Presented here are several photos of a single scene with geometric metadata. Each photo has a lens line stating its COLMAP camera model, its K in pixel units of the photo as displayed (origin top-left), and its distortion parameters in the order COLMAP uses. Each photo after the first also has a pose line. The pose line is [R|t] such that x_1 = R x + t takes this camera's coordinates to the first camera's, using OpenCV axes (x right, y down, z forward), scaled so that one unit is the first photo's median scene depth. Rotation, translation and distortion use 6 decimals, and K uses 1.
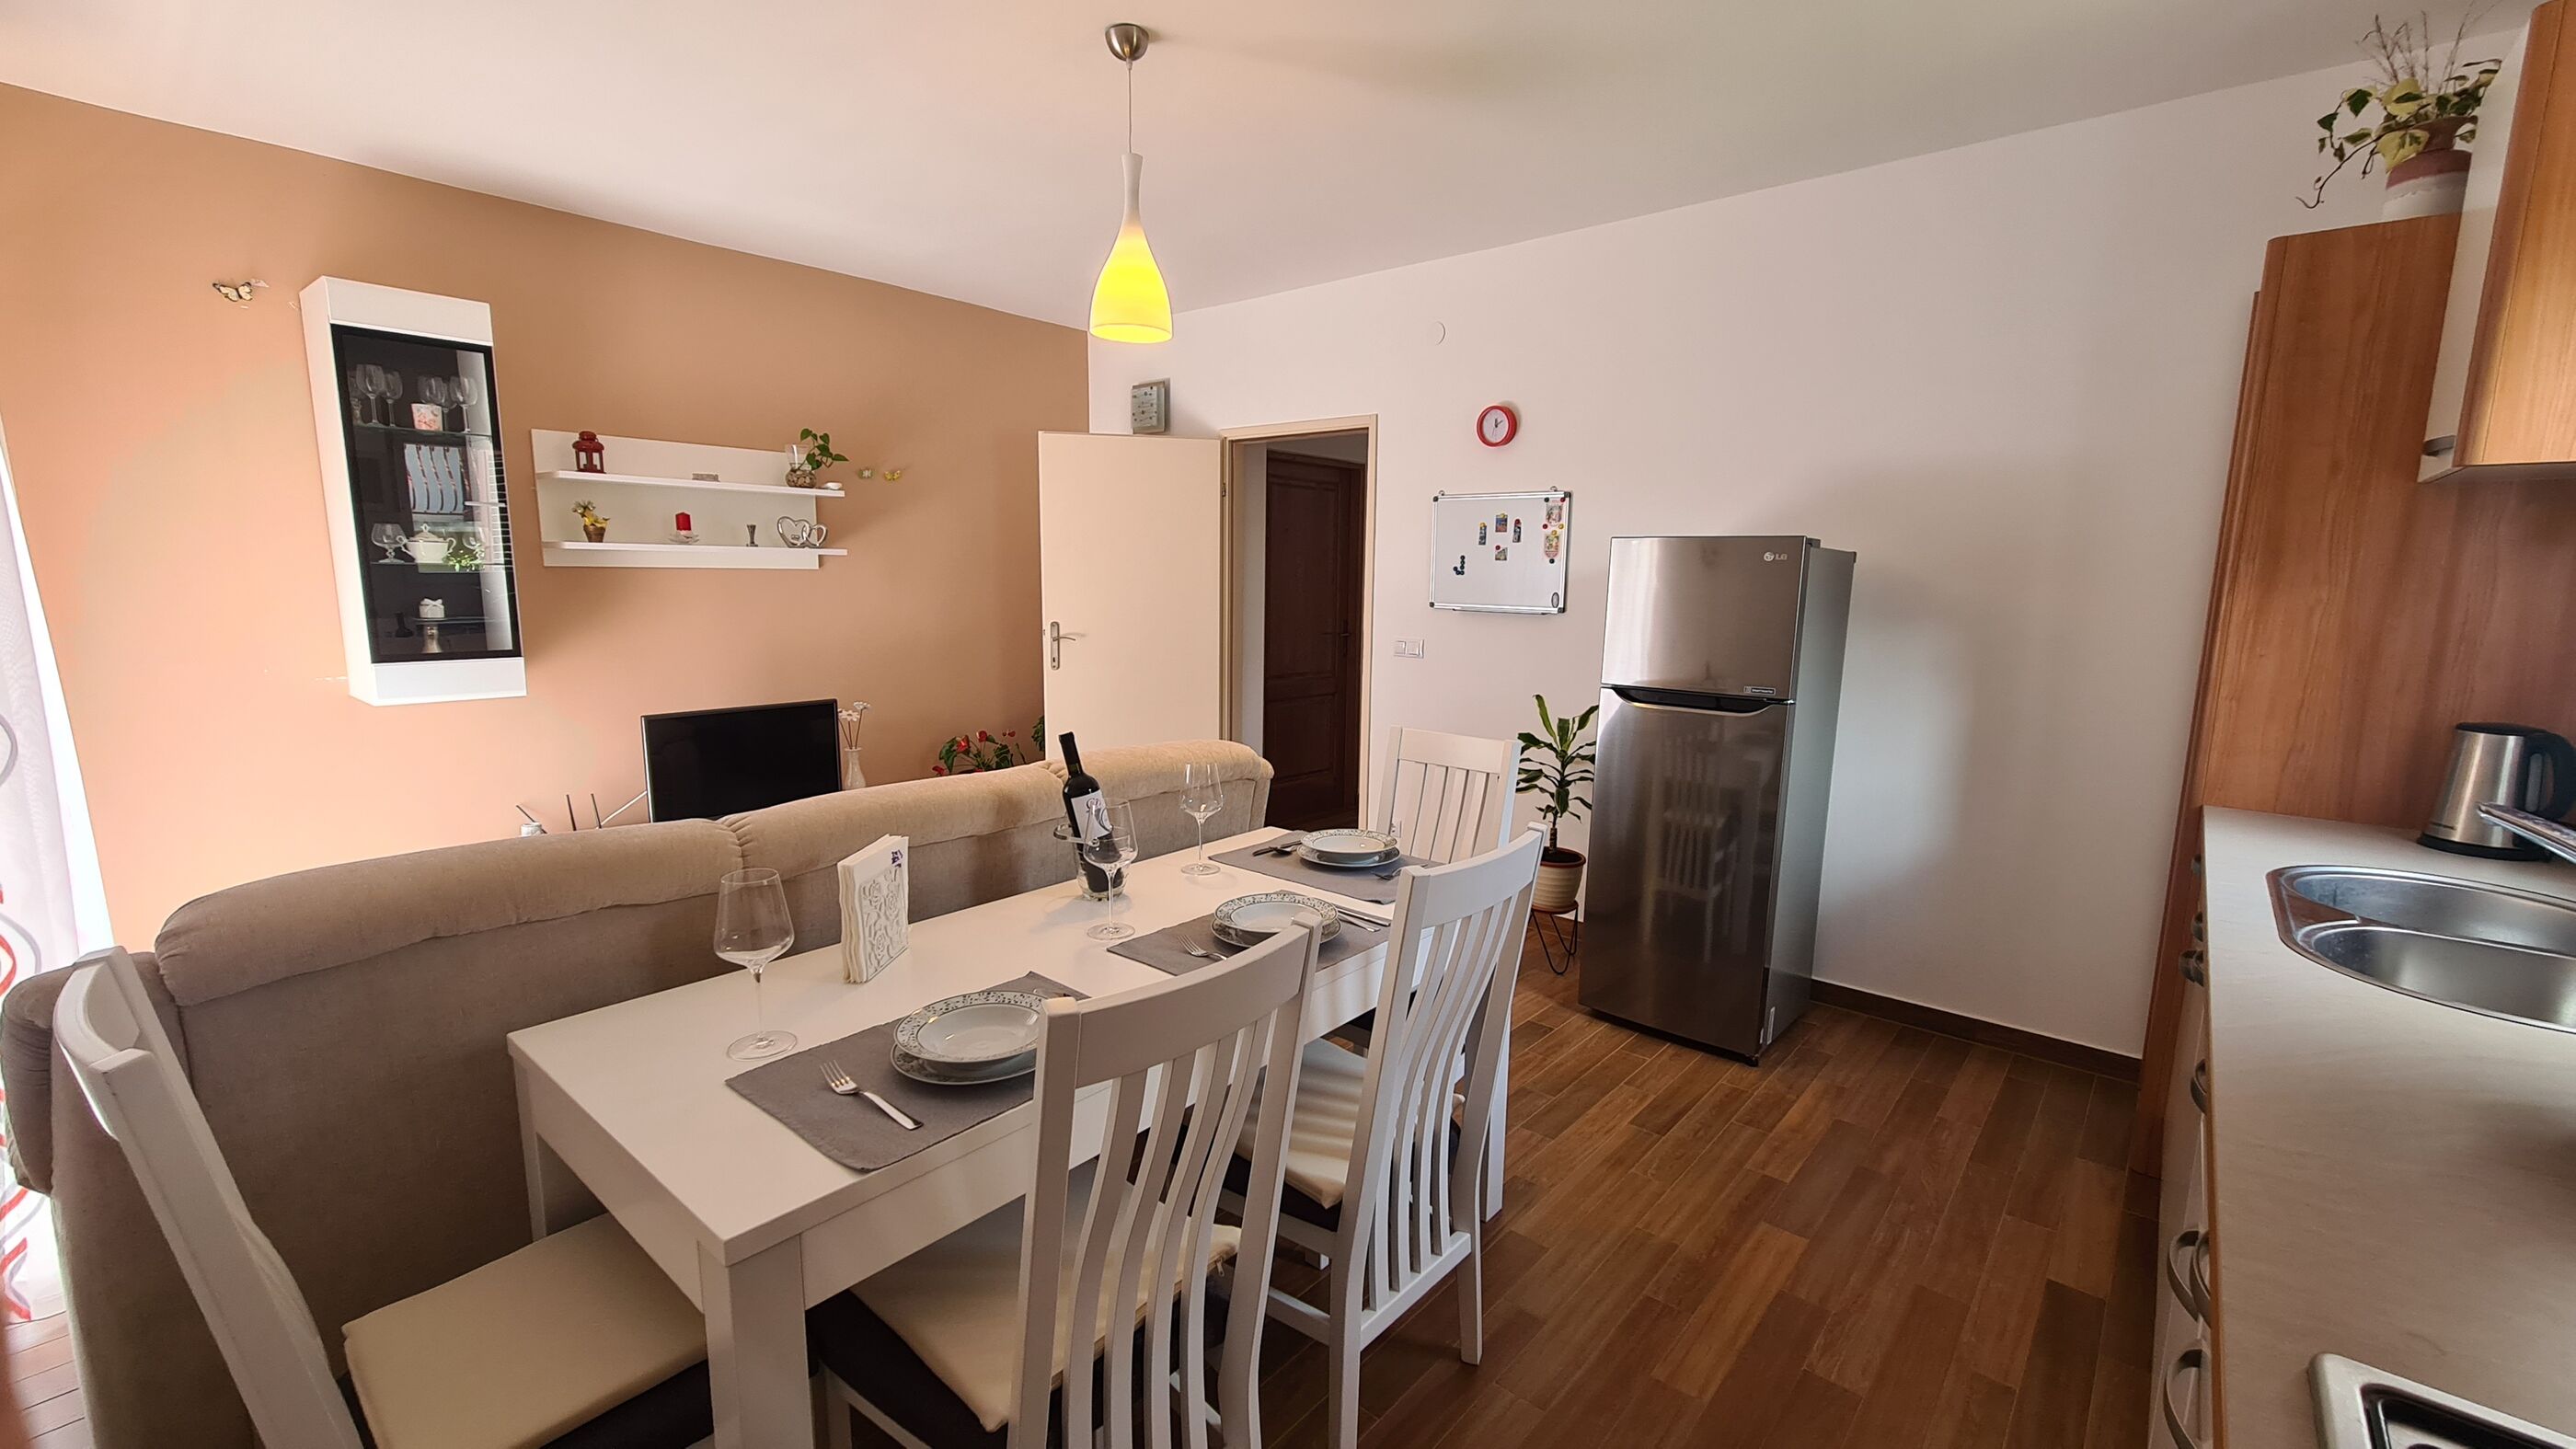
lens RADIAL K [[1058.4, 0, 1305.7], [0, 1058.4, 734.3], [0, 0, 1]] dist [0.000698, -0.002308]
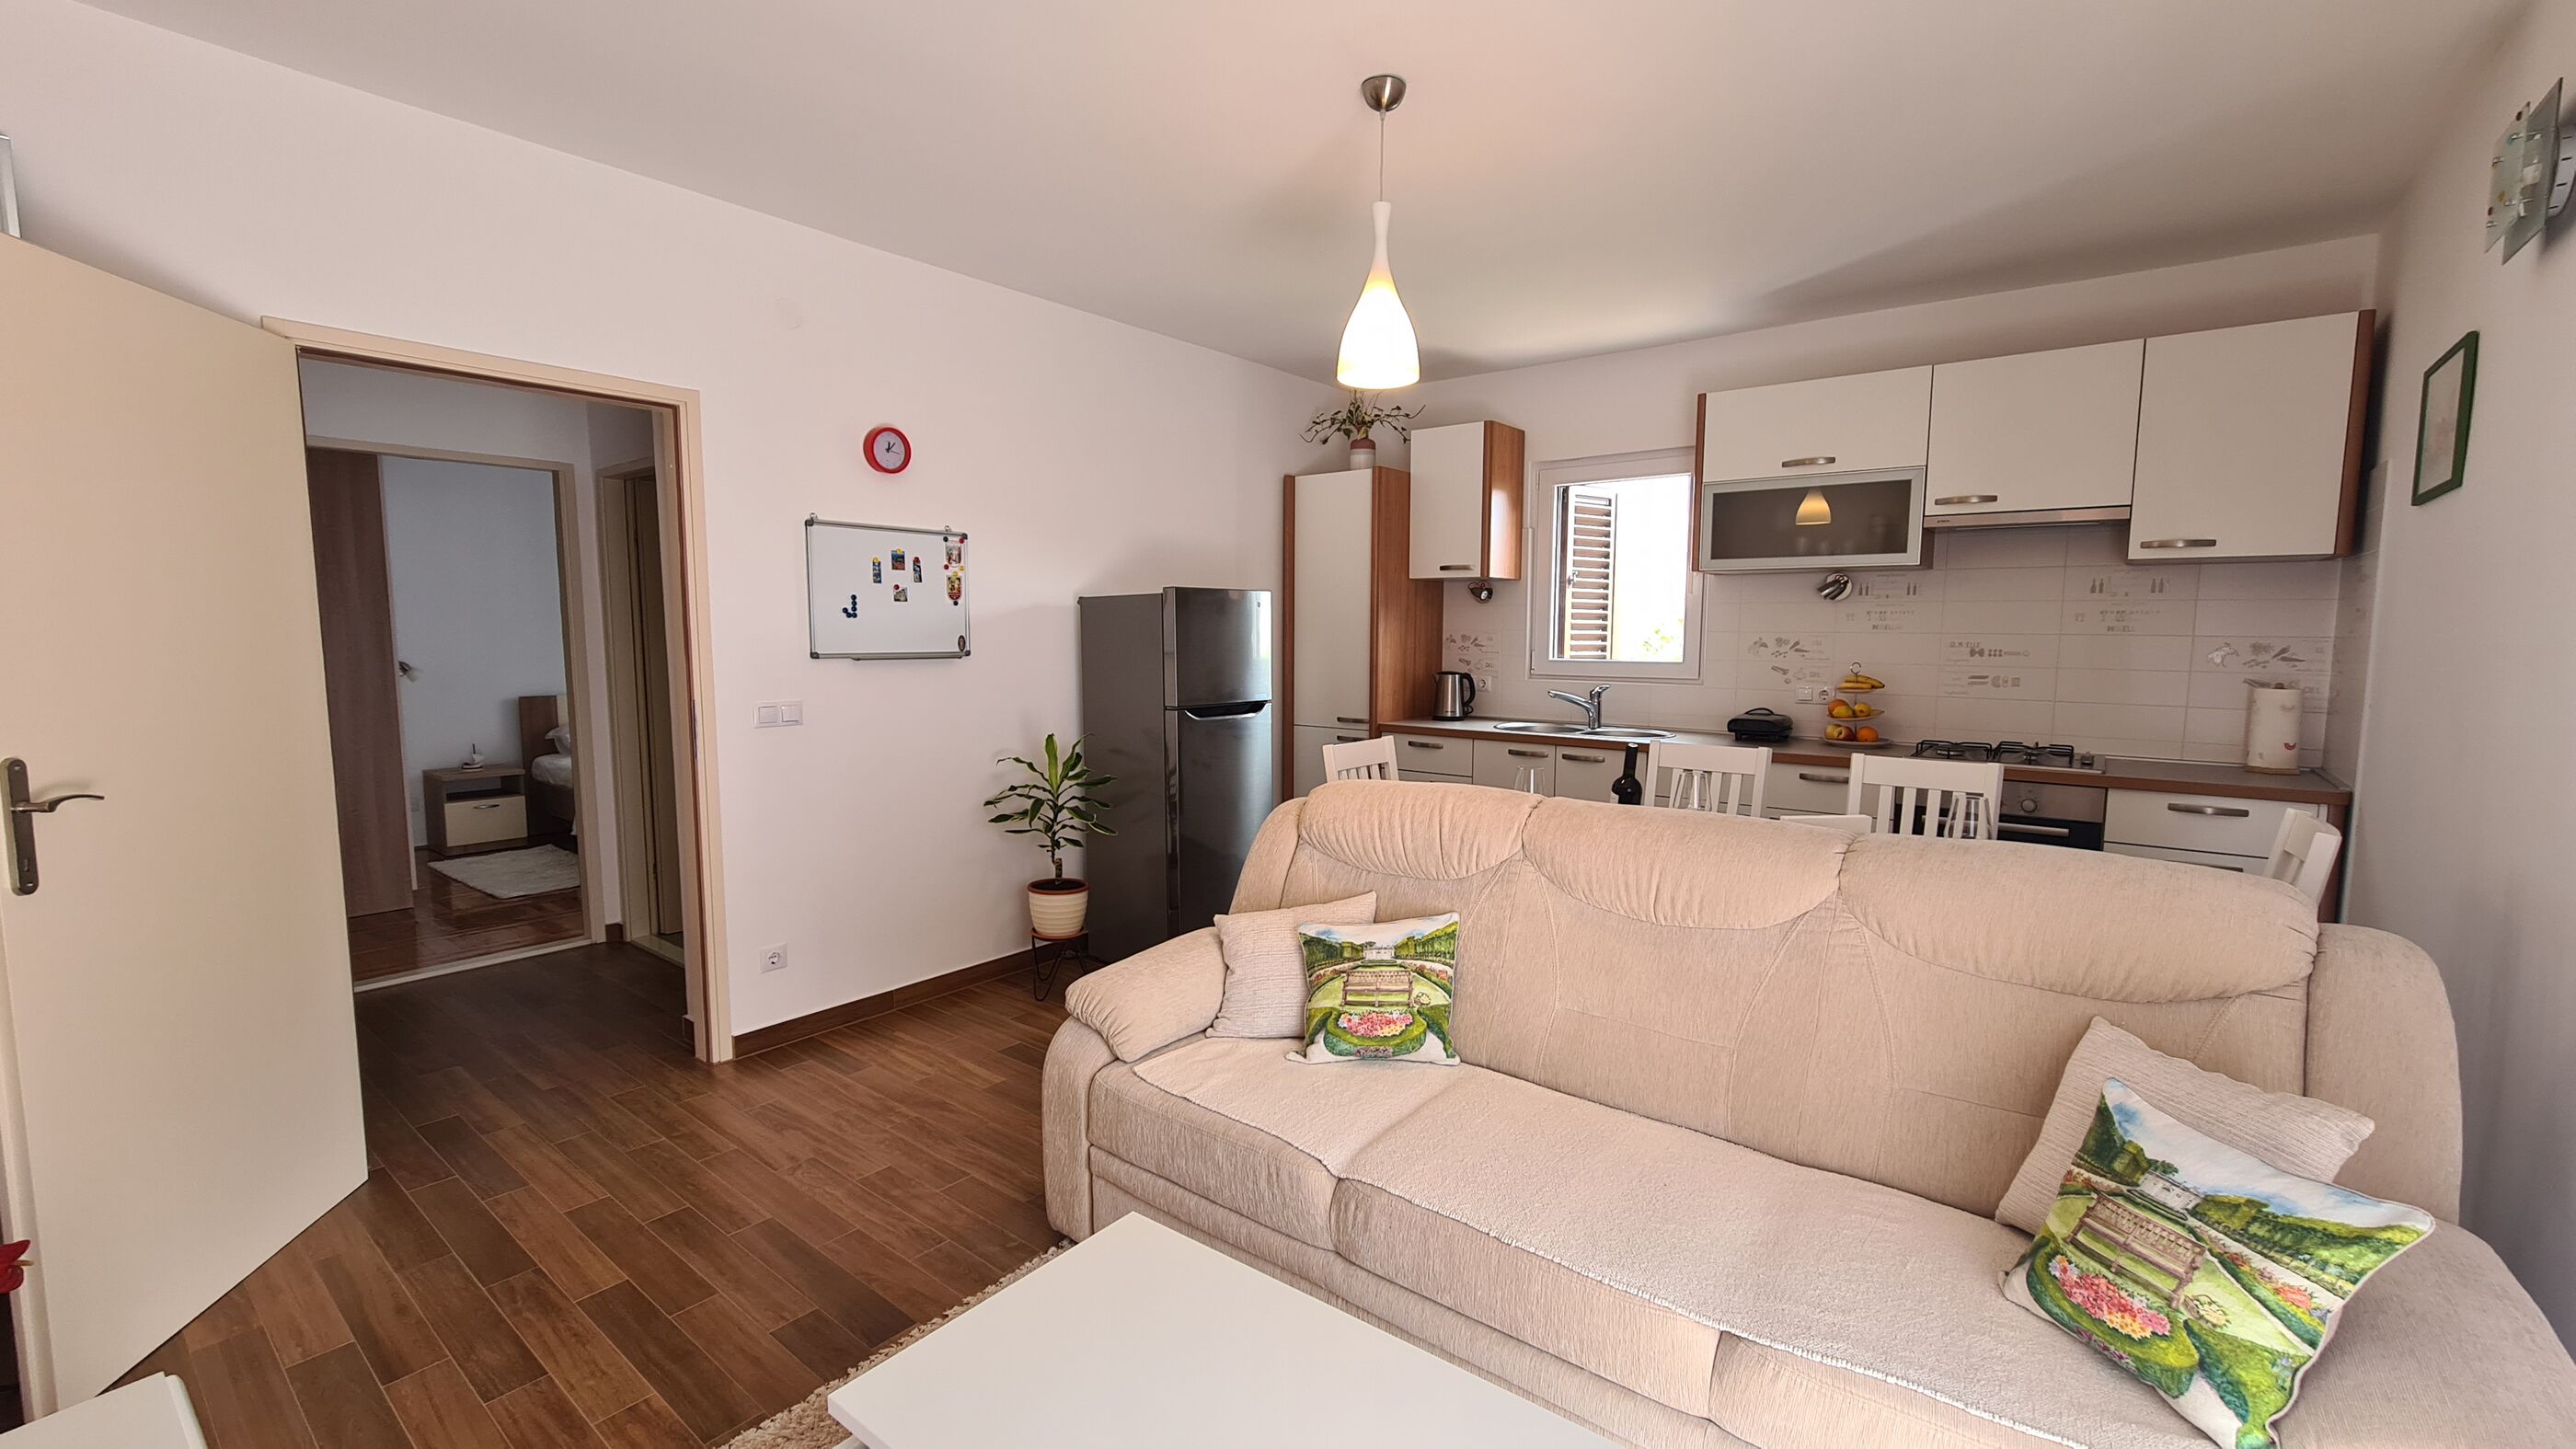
lens RADIAL K [[1051.3, 0, 1295.1], [0, 1051.3, 733.5], [0, 0, 1]] dist [0.000381, -0.000144]
pose [[-0.032519, -0.115181, 0.992812, -0.942368], [0.149250, 0.981640, 0.118773, -0.144006], [-0.988265, 0.152039, -0.014731, 0.912261]]
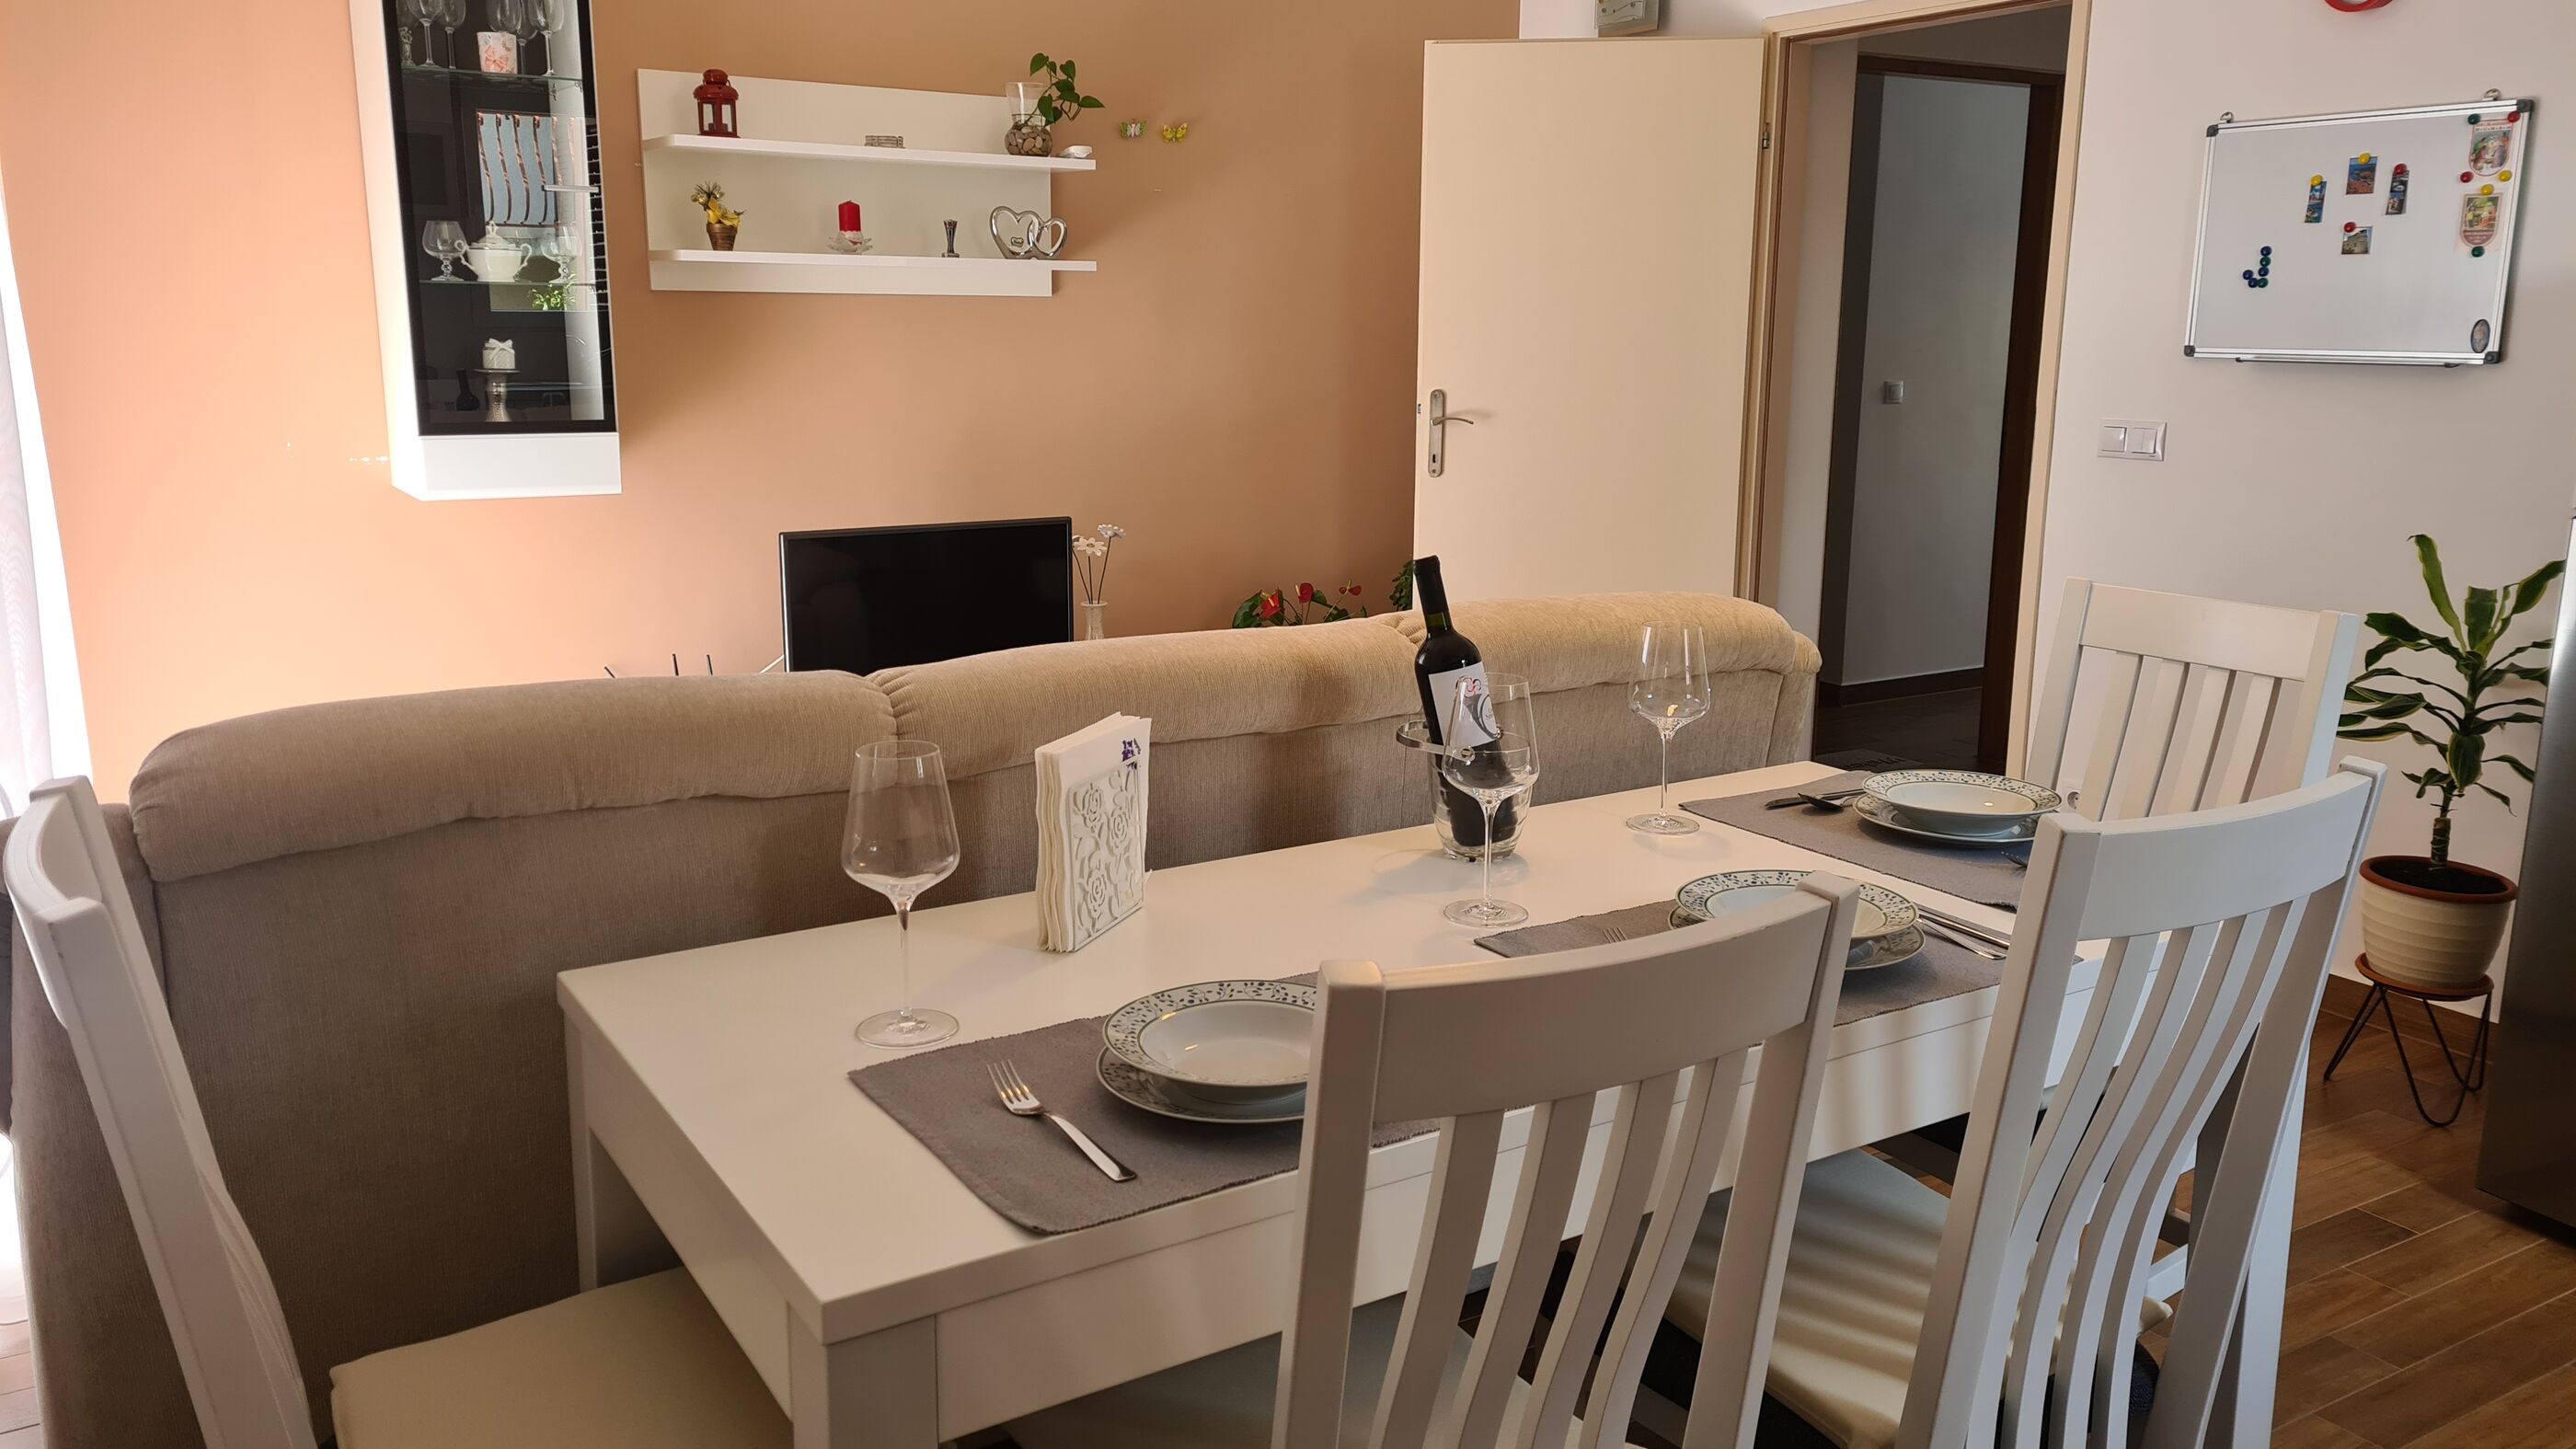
lens RADIAL K [[1954.2, 0, 1279.1], [0, 1954.2, 685.5], [0, 0, 1]] dist [0.057688, -0.041319]
pose [[0.948751, 0.051215, -0.311847, 0.017614], [-0.041692, 0.998440, 0.037131, 0.021506], [0.313262, -0.022227, 0.949406, -0.003841]]
